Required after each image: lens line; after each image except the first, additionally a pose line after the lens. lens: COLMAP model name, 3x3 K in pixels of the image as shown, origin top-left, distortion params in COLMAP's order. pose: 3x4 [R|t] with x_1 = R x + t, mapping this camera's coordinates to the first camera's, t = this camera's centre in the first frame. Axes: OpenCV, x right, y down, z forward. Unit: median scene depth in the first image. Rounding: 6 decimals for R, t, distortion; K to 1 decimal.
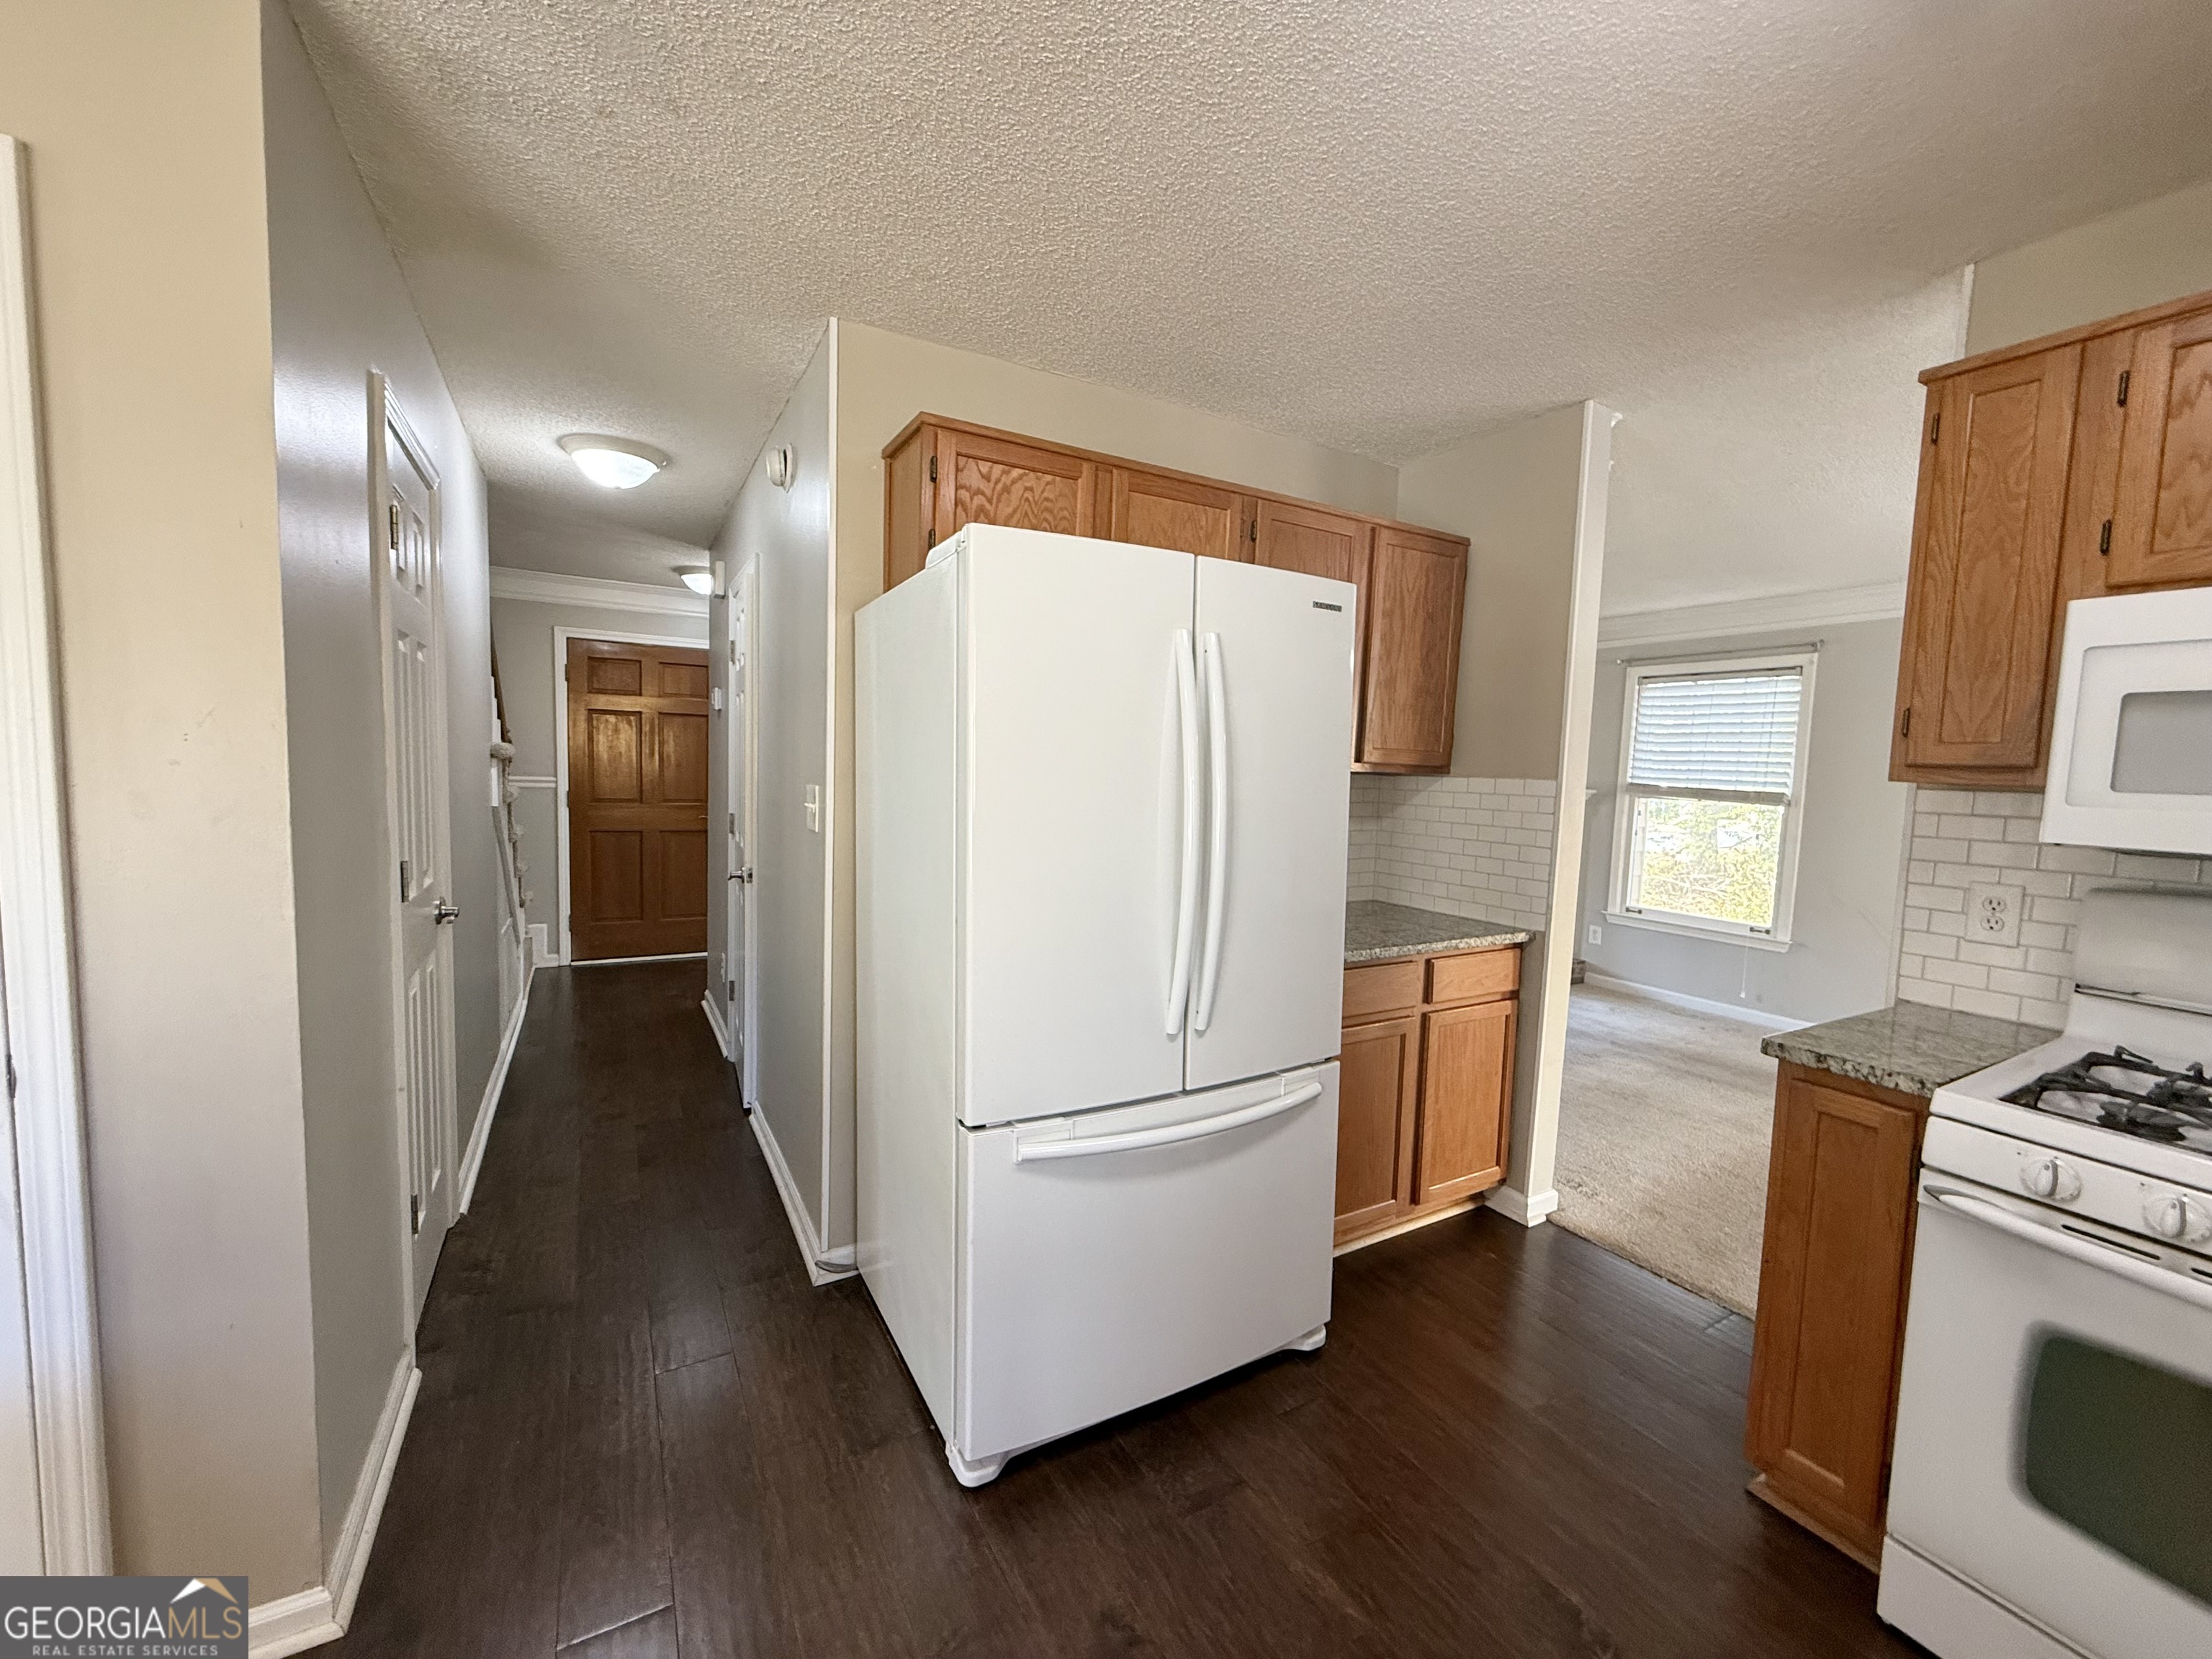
lens RADIAL K [[881.4, 0, 1099.9], [0, 881.4, 832.1], [0, 0, 1]] dist [-0.001782, 0.000430]
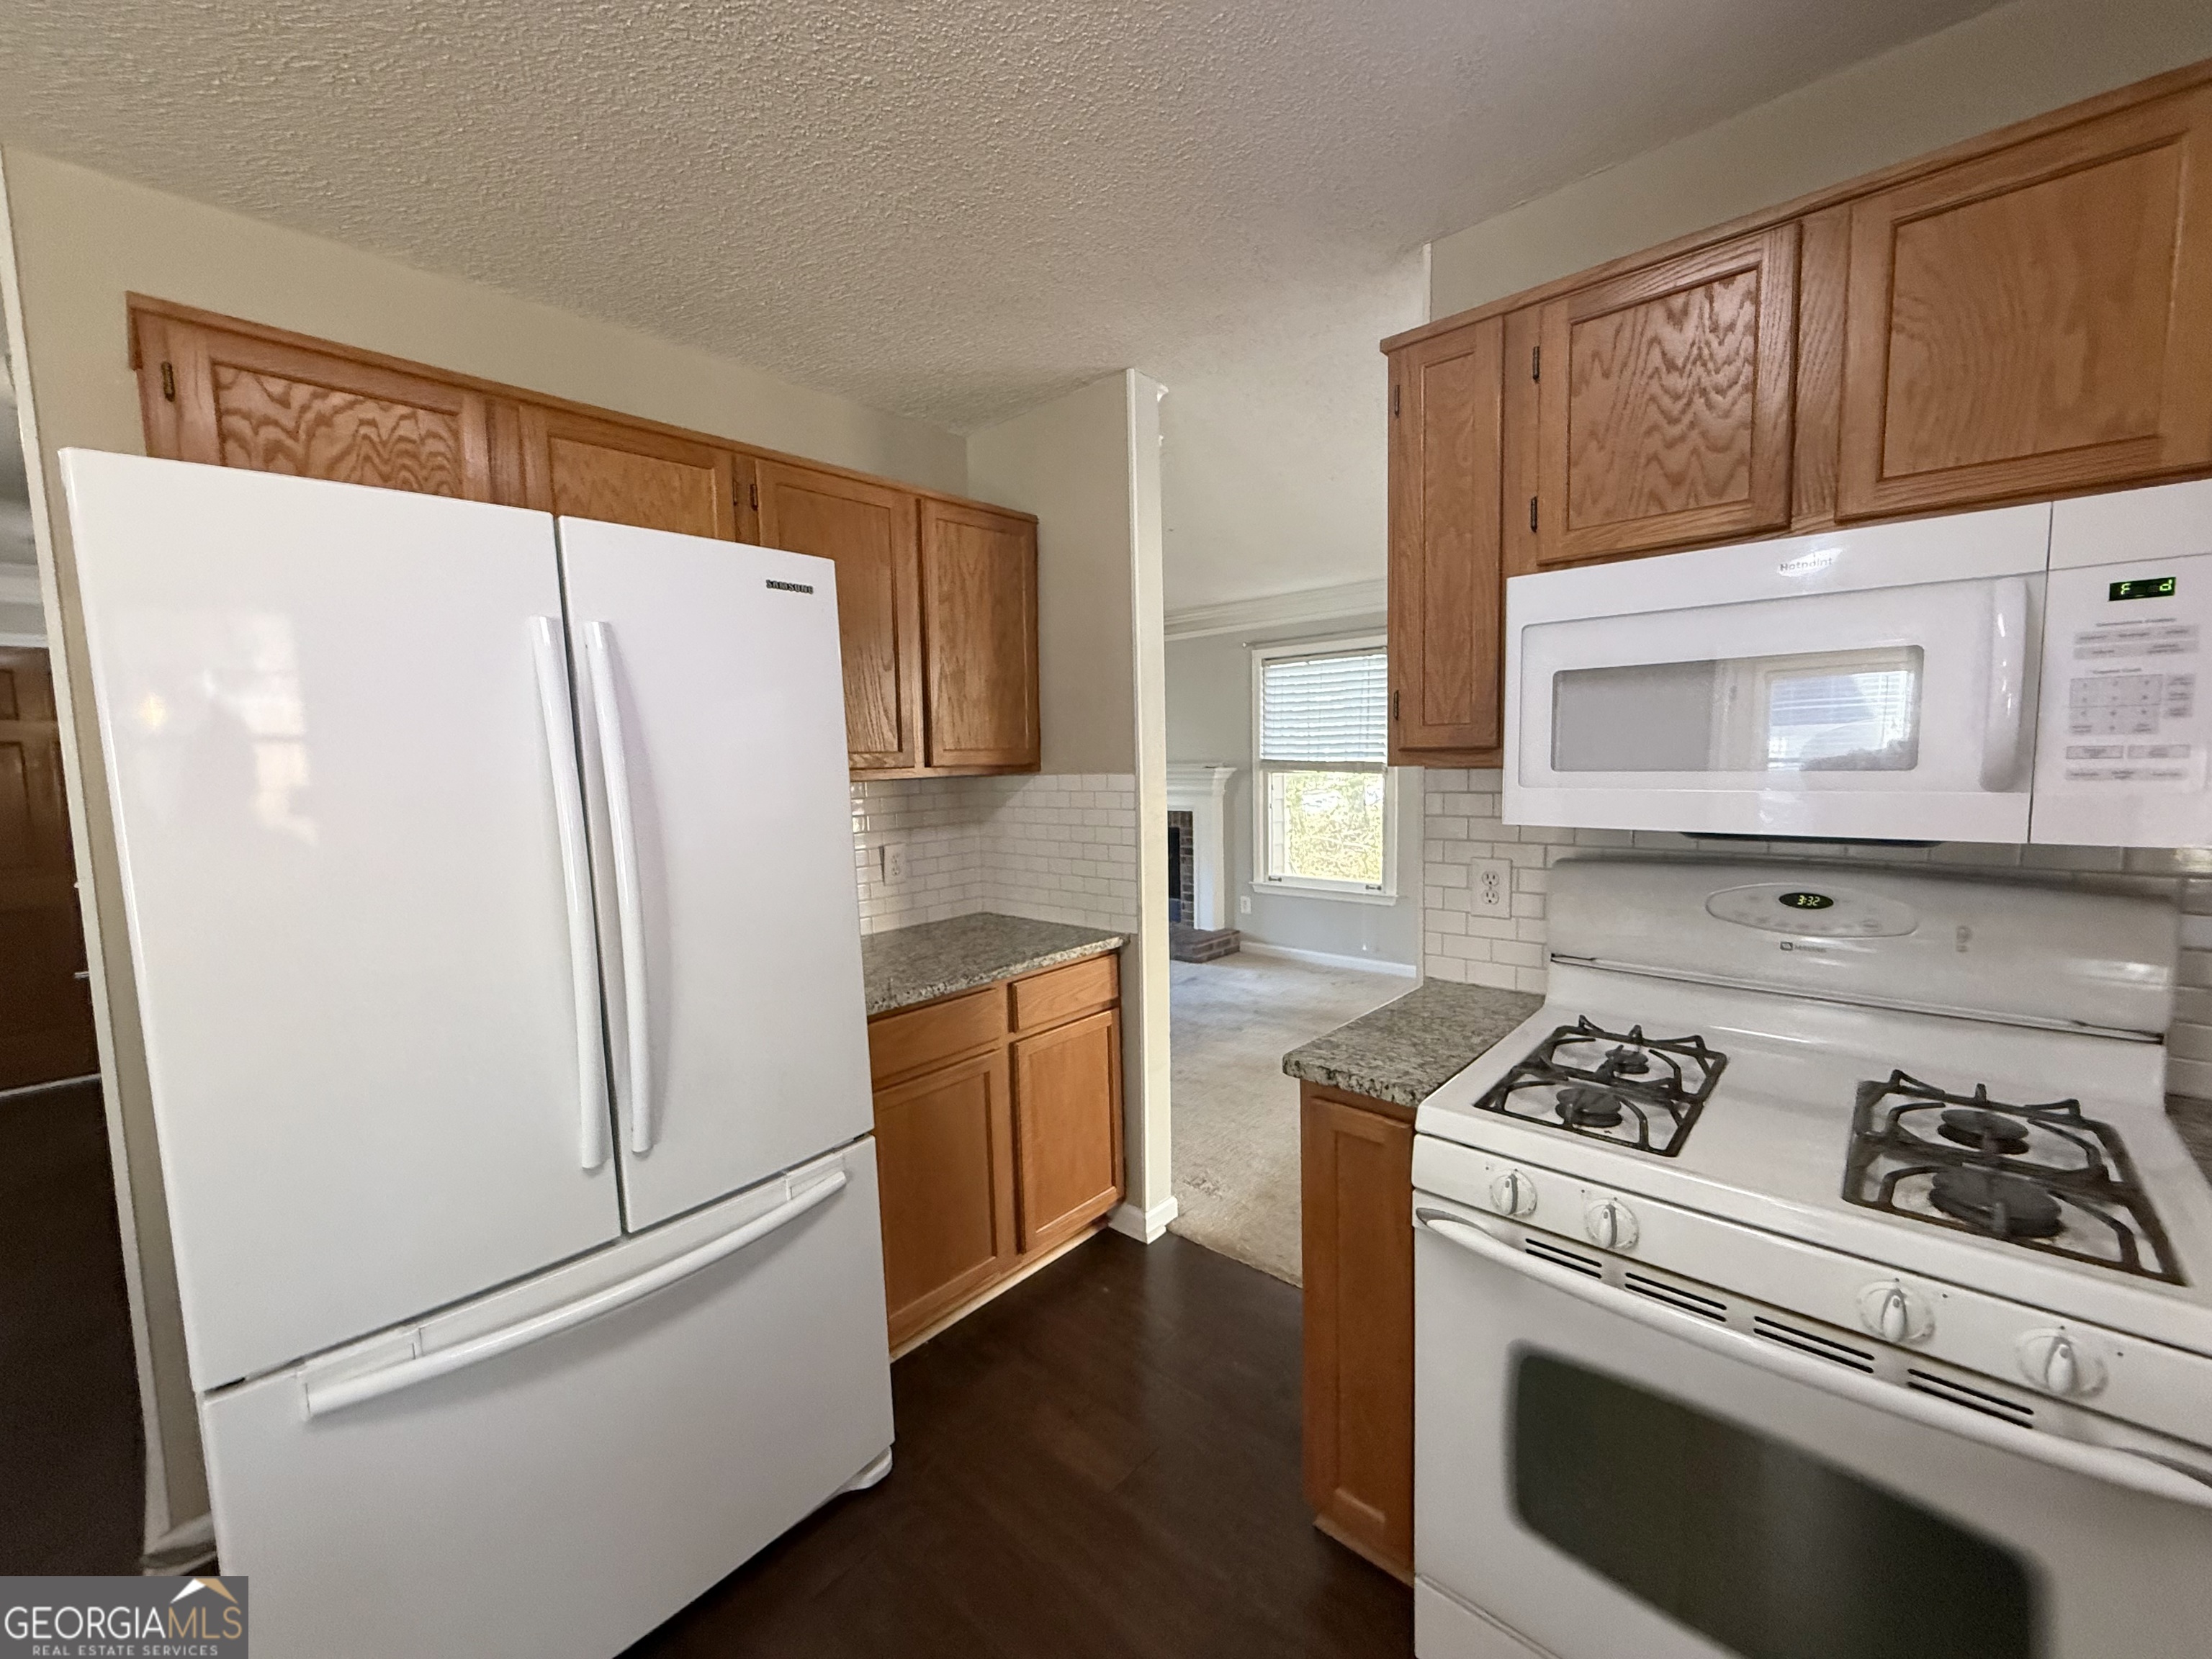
lens RADIAL K [[881.4, 0, 1100.9], [0, 881.4, 832.4], [0, 0, 1]] dist [-0.001782, 0.000430]
pose [[0.948815, -0.084445, 0.304335, 0.244743], [0.080721, 0.996428, 0.024824, -0.029010], [-0.305344, 0.001013, 0.952241, 0.142637]]
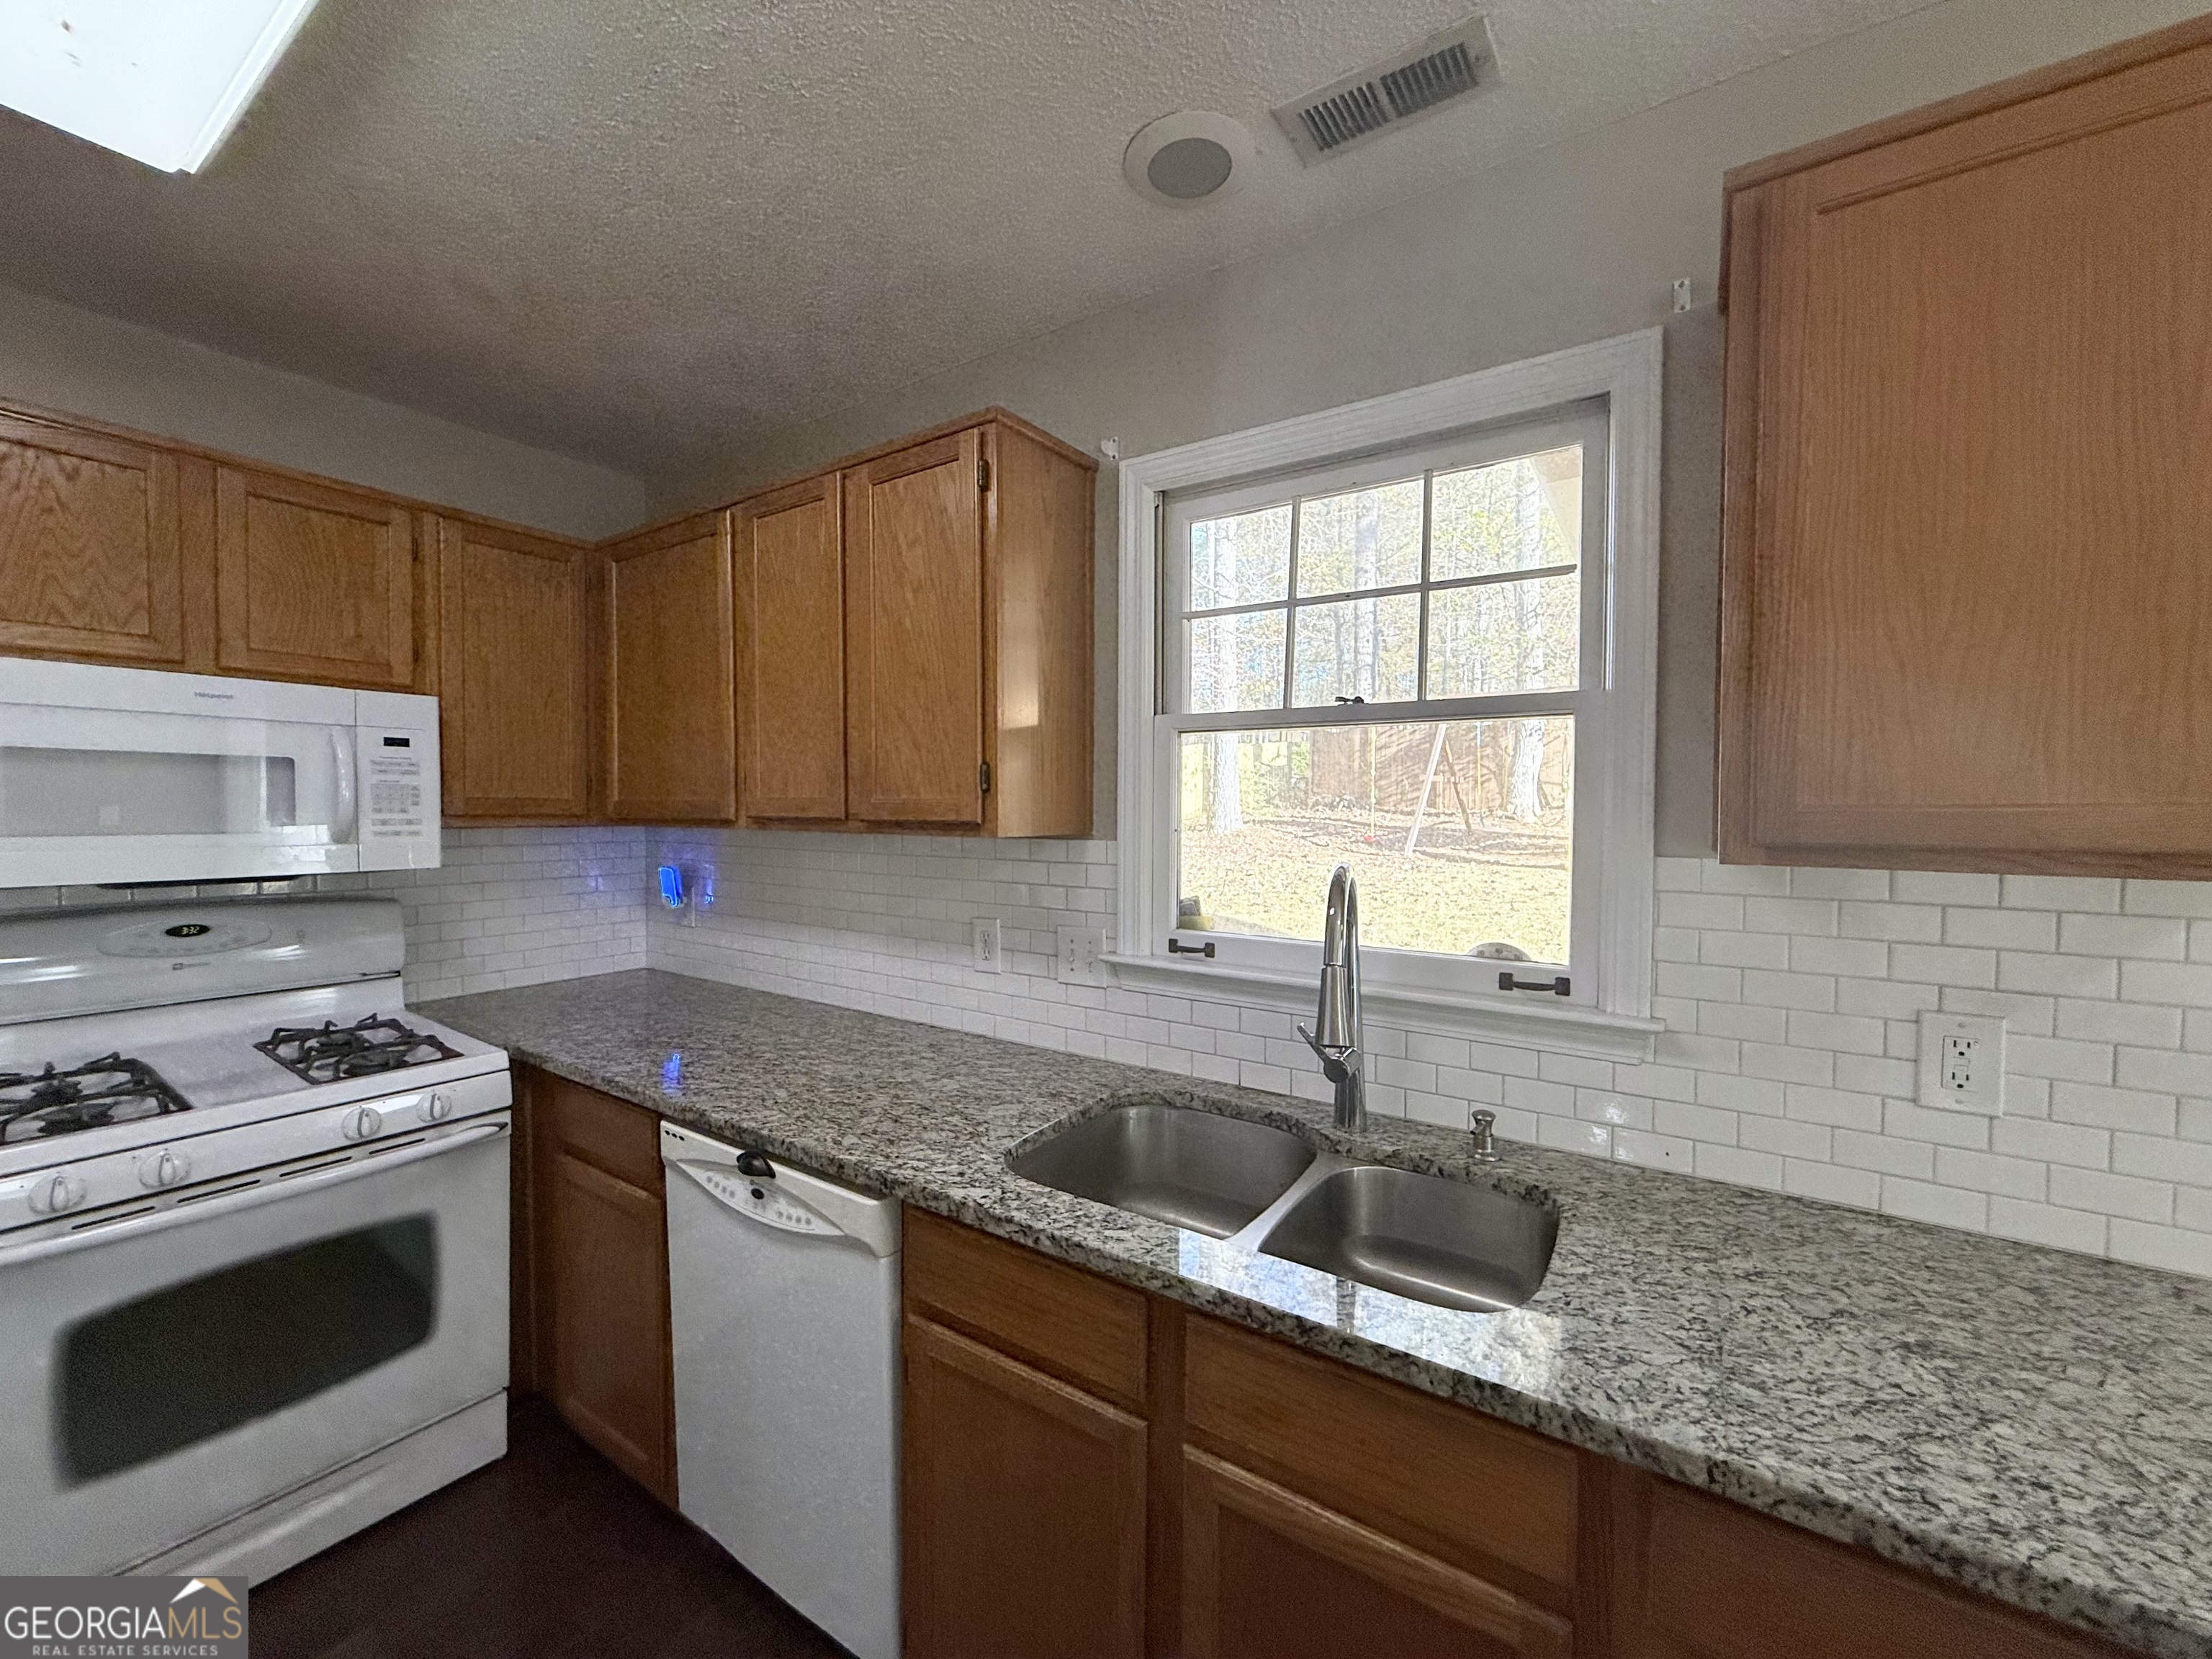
lens RADIAL K [[881.4, 0, 1104.3], [0, 881.4, 824.0], [0, 0, 1]] dist [-0.001782, 0.000430]
pose [[-0.444453, -0.053627, 0.894196, -0.279980], [0.052454, 0.994936, 0.085741, -0.055547], [-0.894265, 0.085012, -0.439389, 0.161335]]
